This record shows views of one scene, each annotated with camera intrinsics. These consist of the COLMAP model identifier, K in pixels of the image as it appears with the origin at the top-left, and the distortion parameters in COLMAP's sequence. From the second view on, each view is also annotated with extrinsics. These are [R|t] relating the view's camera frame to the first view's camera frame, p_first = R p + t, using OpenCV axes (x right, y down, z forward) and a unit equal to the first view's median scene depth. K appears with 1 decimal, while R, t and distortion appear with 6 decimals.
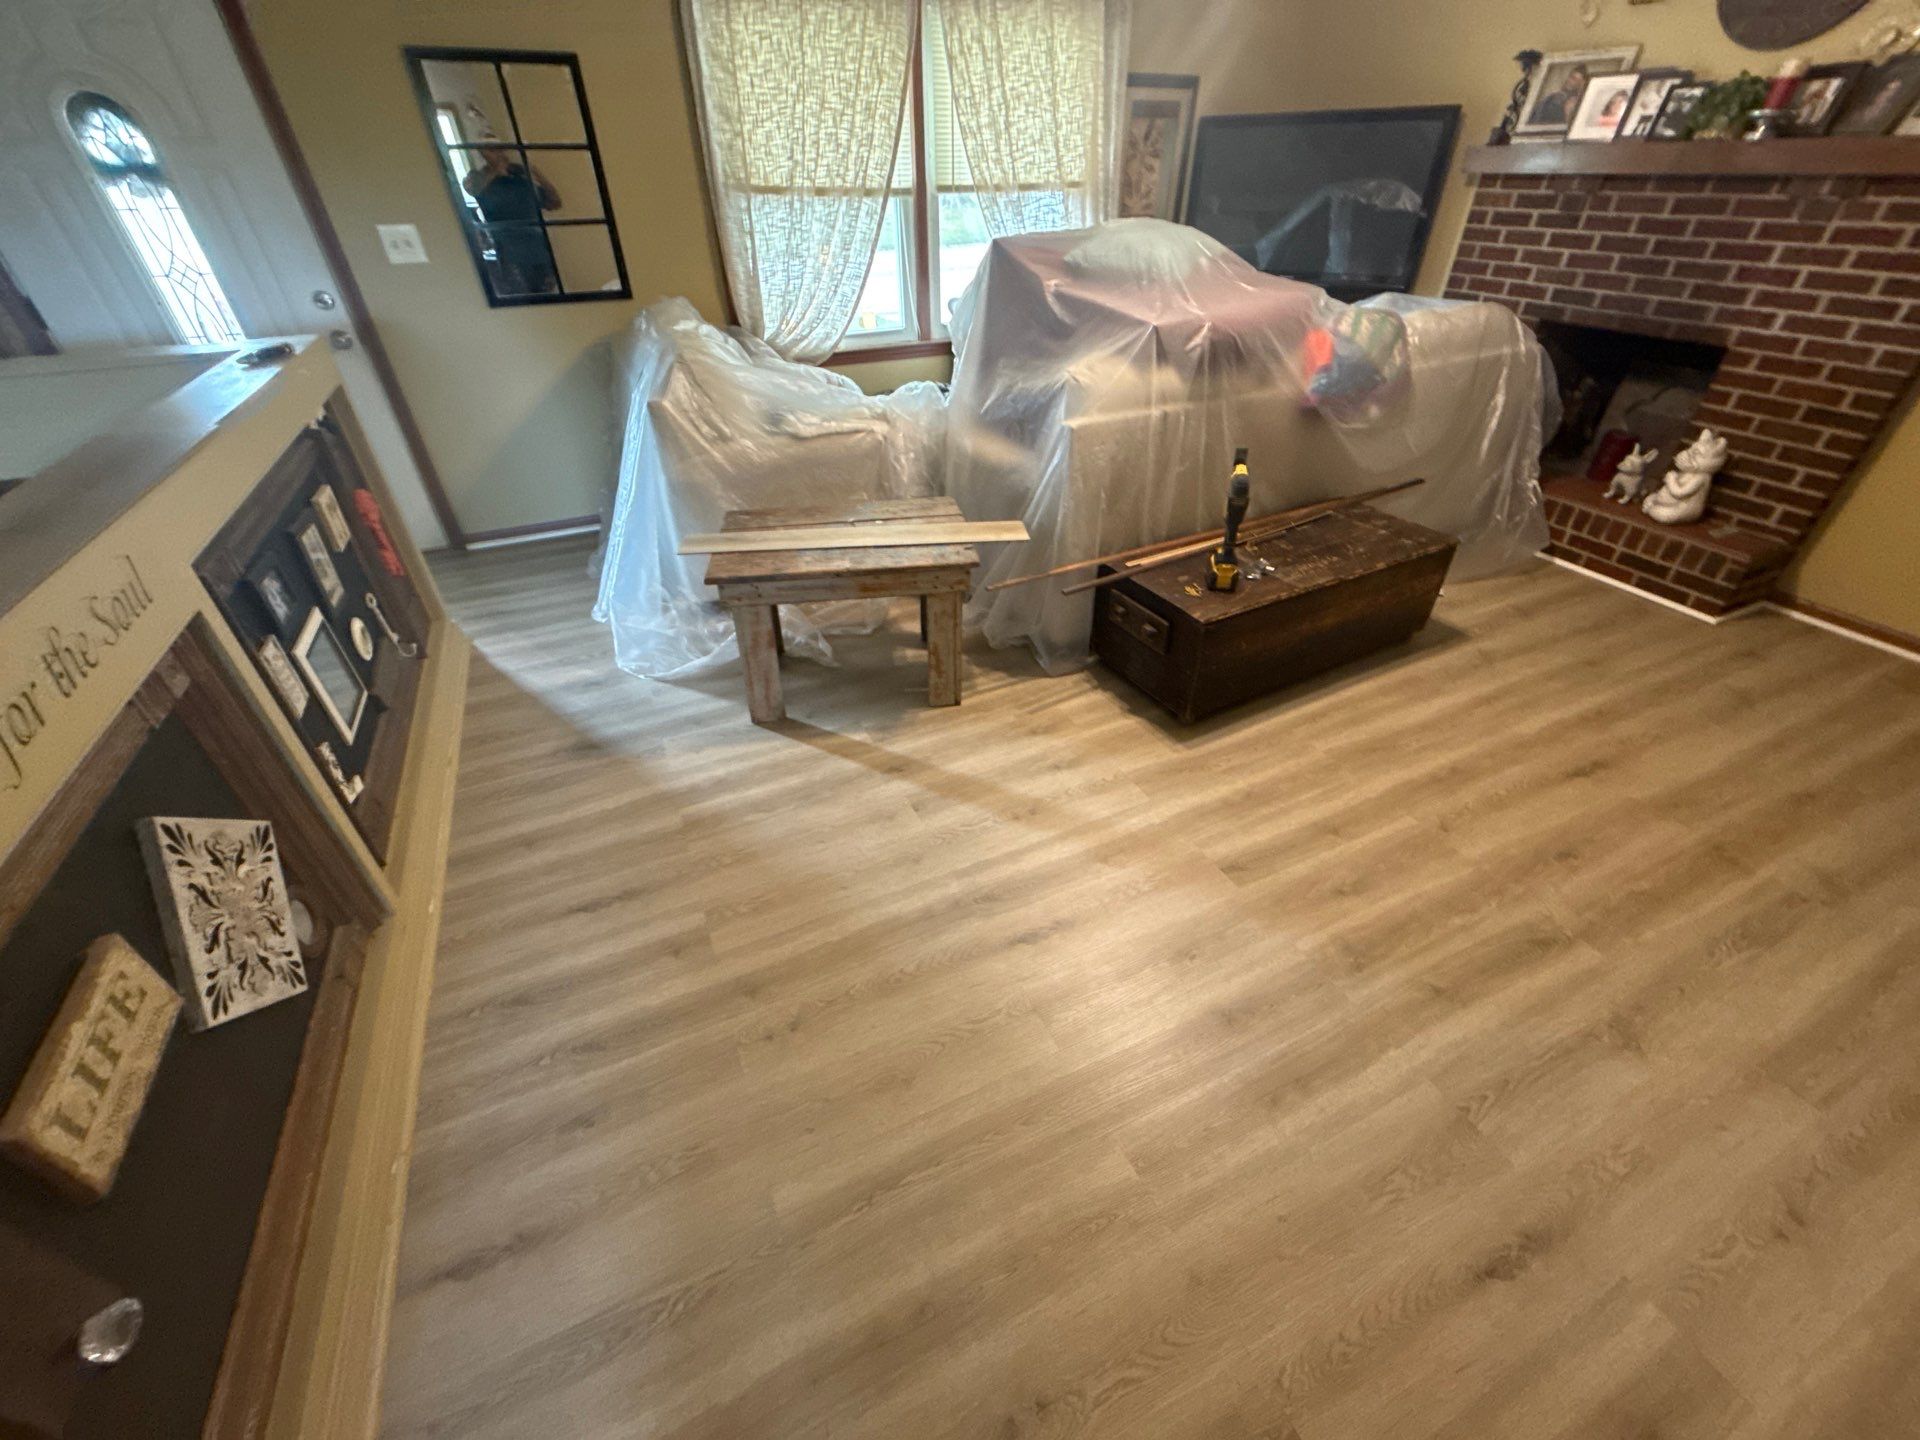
lens RADIAL K [[764.4, 0, 967.3], [0, 764.4, 712.8], [0, 0, 1]] dist [0.002767, 0.000812]
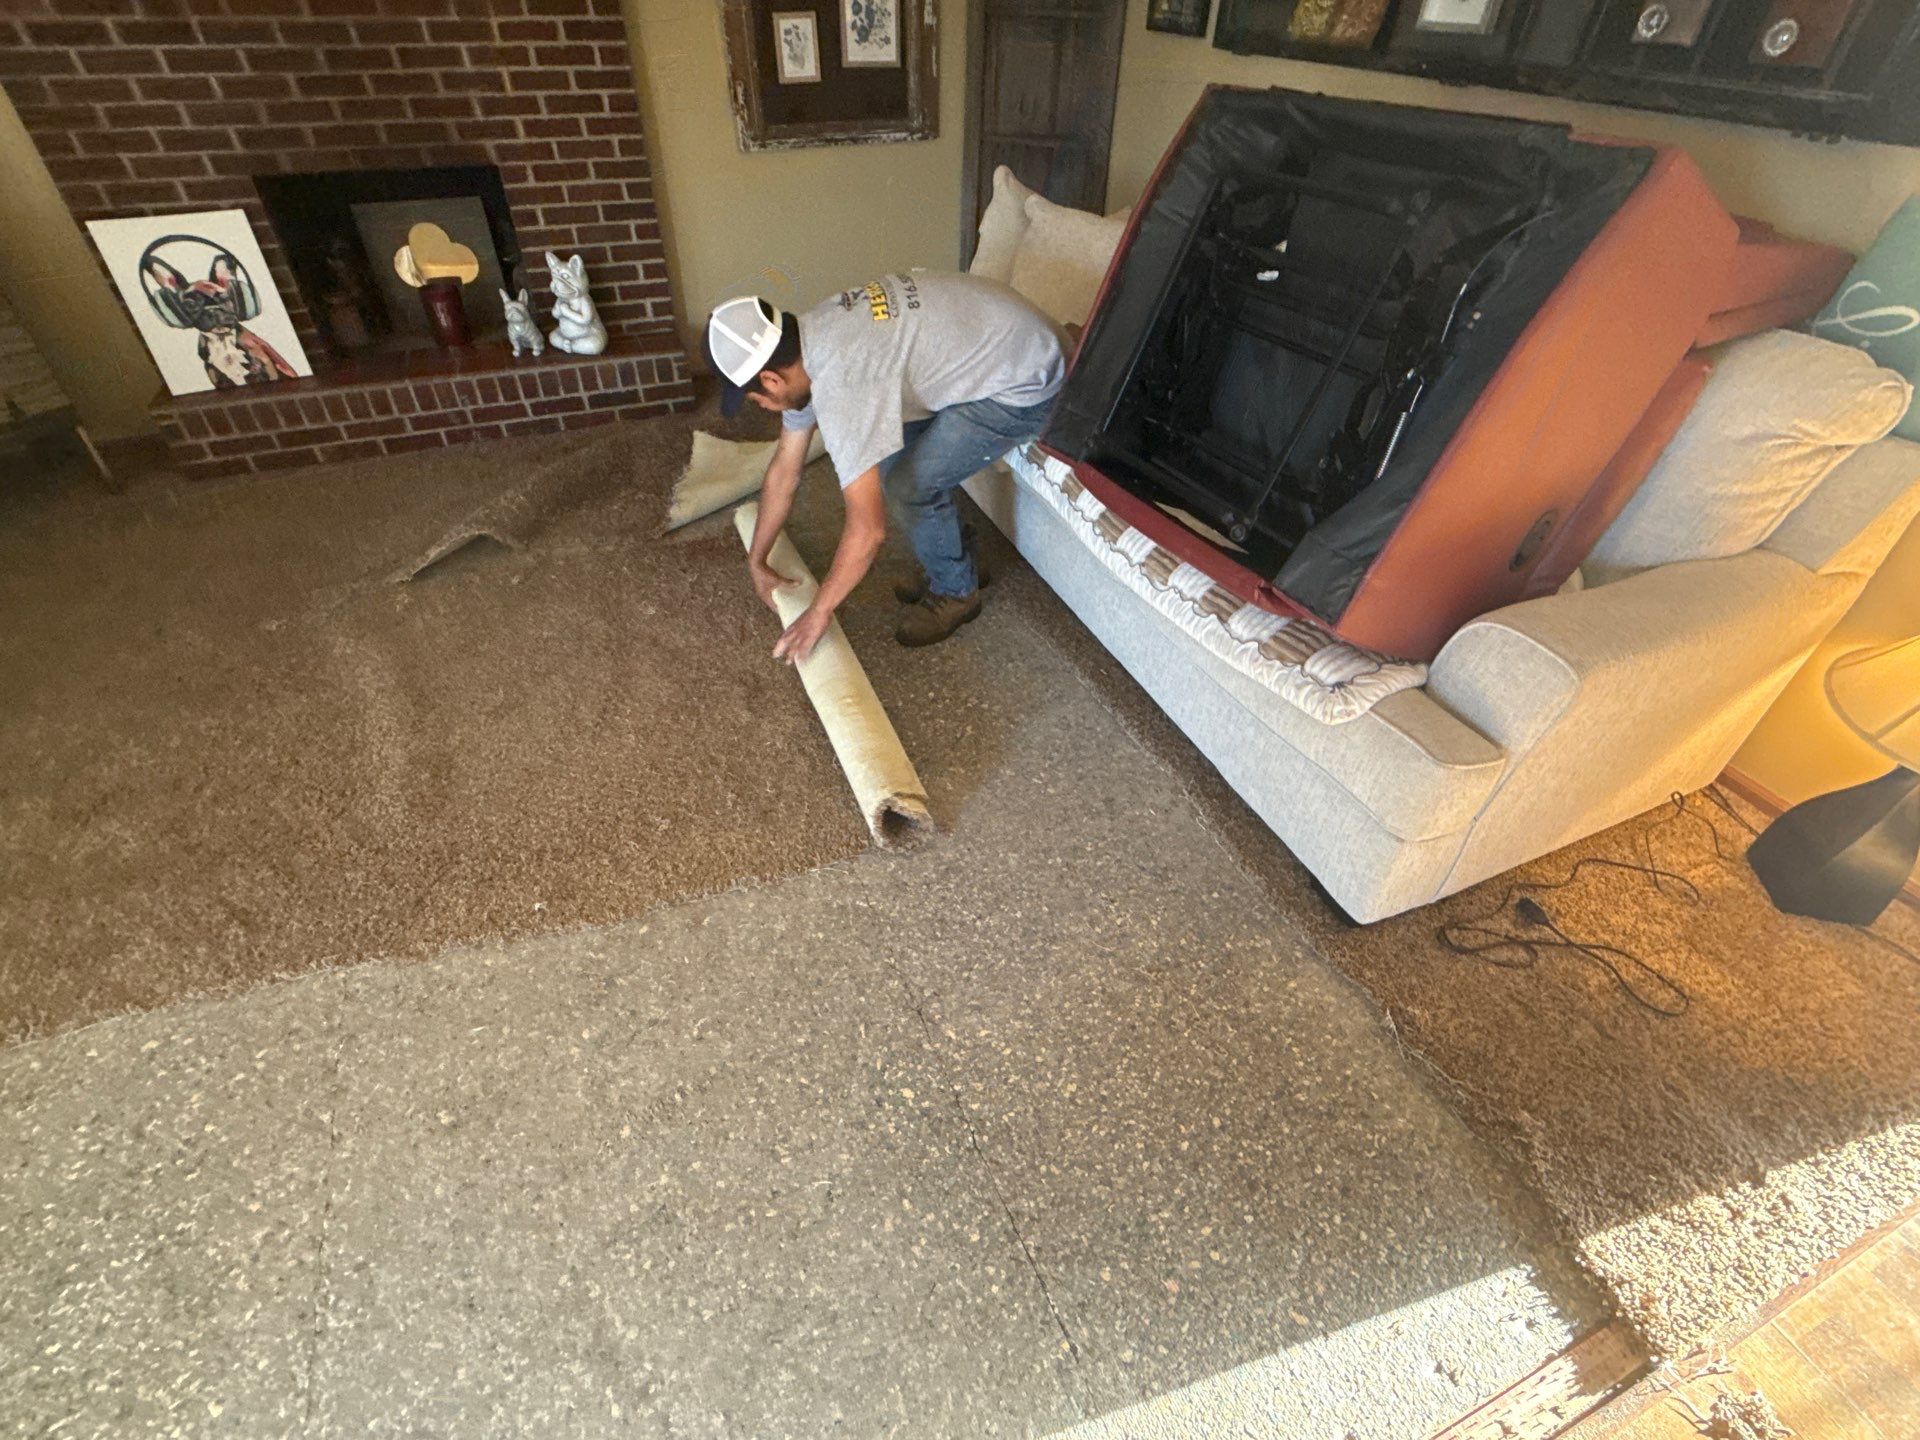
lens RADIAL K [[902.3, 0, 956.6], [0, 902.3, 717.3], [0, 0, 1]] dist [0.000186, -0.000436]
pose [[0.029000, -0.631163, 0.775108, -0.233946], [0.572216, 0.646288, 0.504858, -0.273764], [-0.819590, 0.428888, 0.379904, 0.417027]]
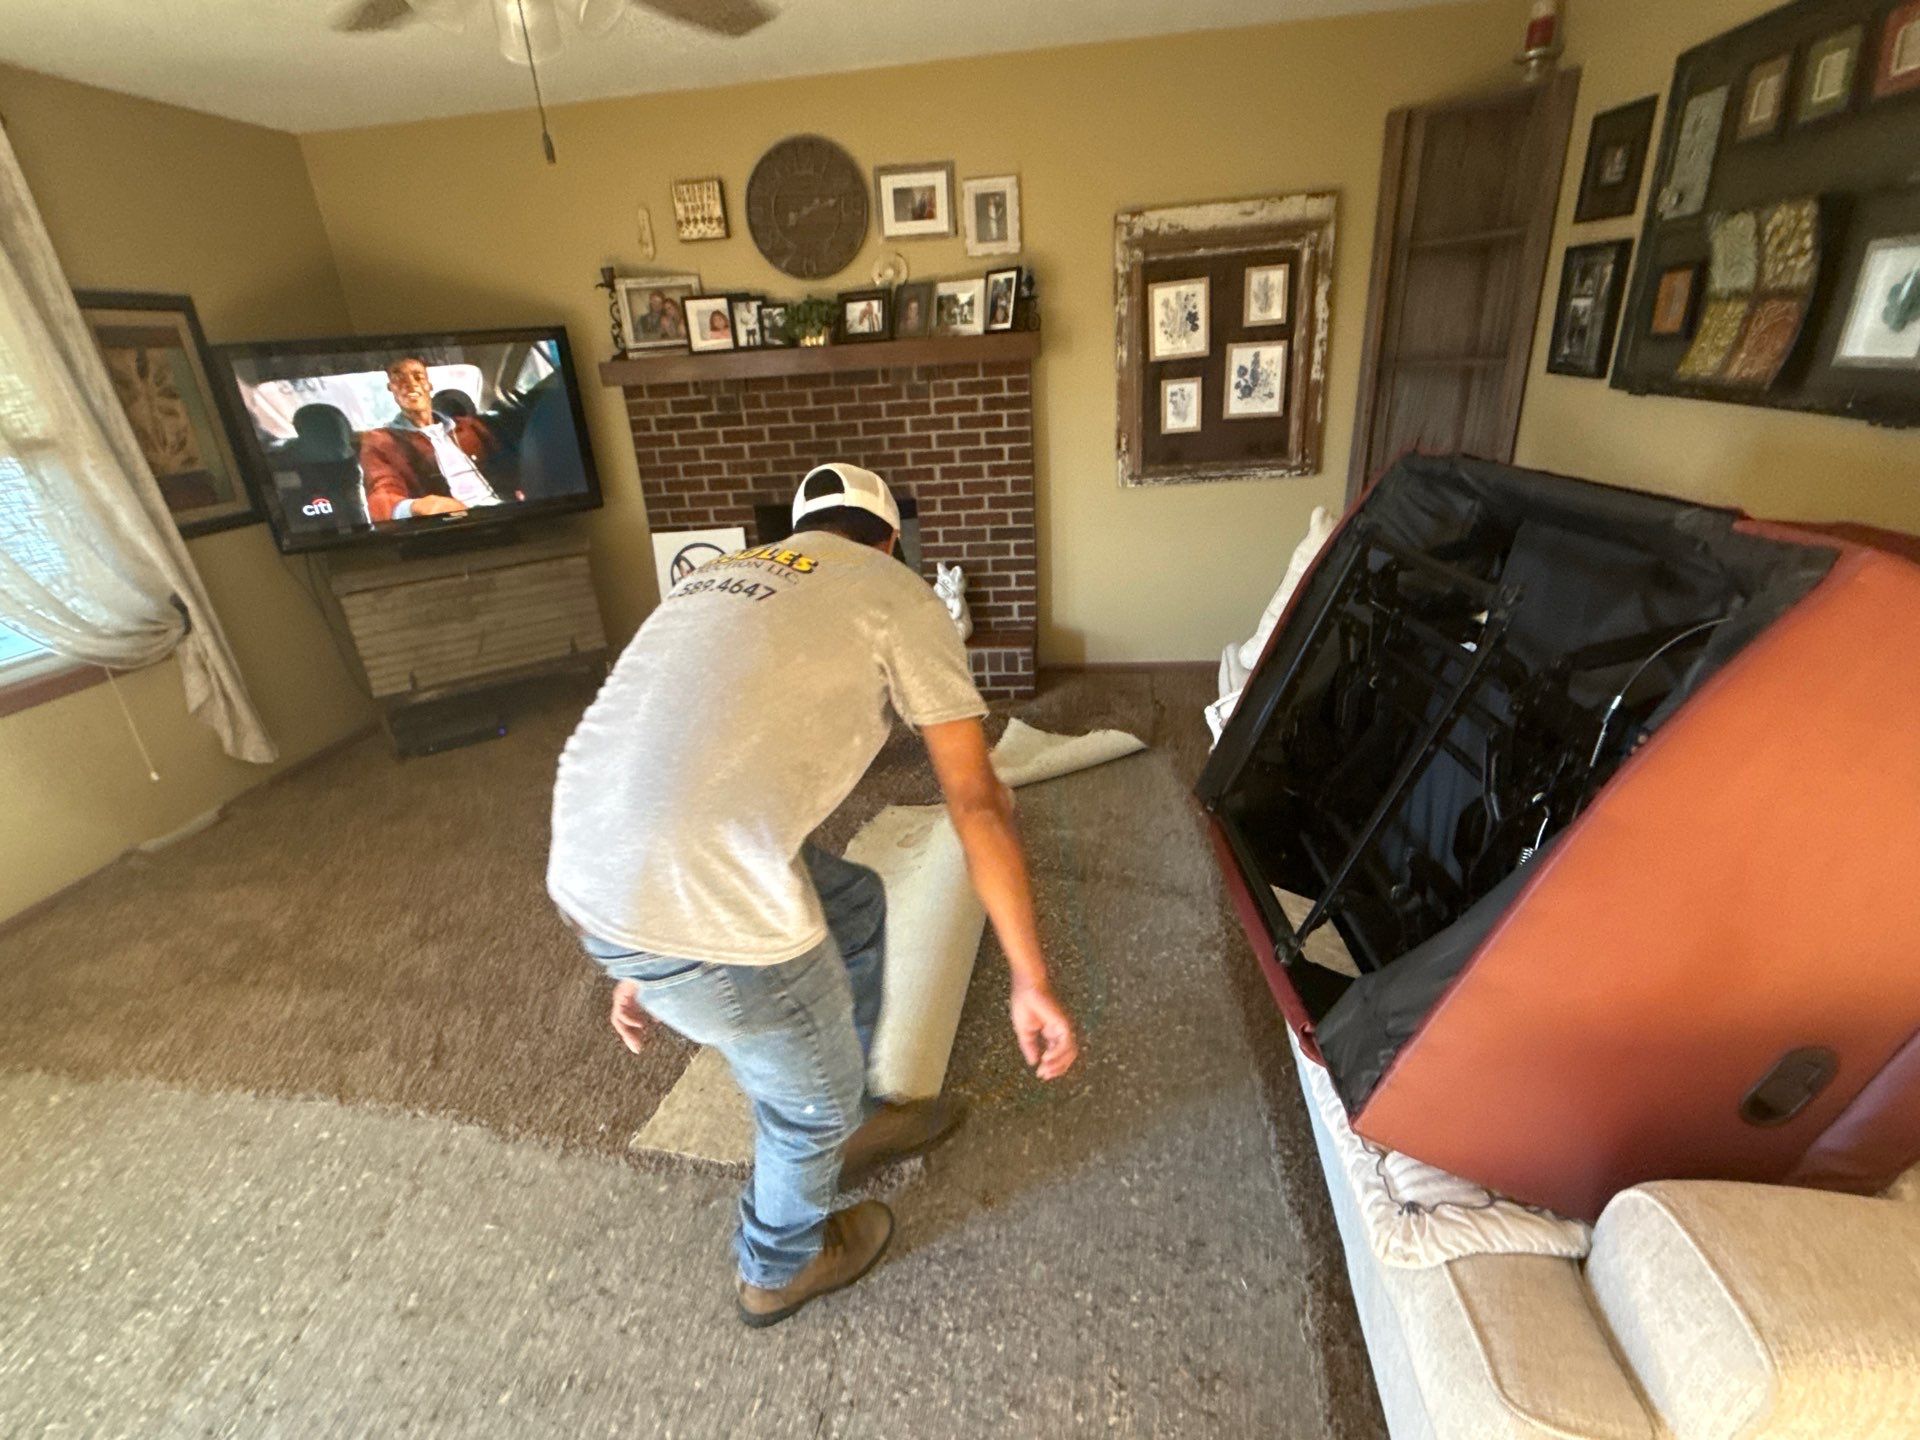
lens RADIAL K [[902.3, 0, 958.8], [0, 902.3, 720.8], [0, 0, 1]] dist [0.000186, -0.000436]
pose [[0.533759, -0.346786, 0.771259, -0.123263], [0.542248, 0.840214, 0.002521, -0.162491], [-0.648897, 0.416868, 0.636516, 0.235264]]
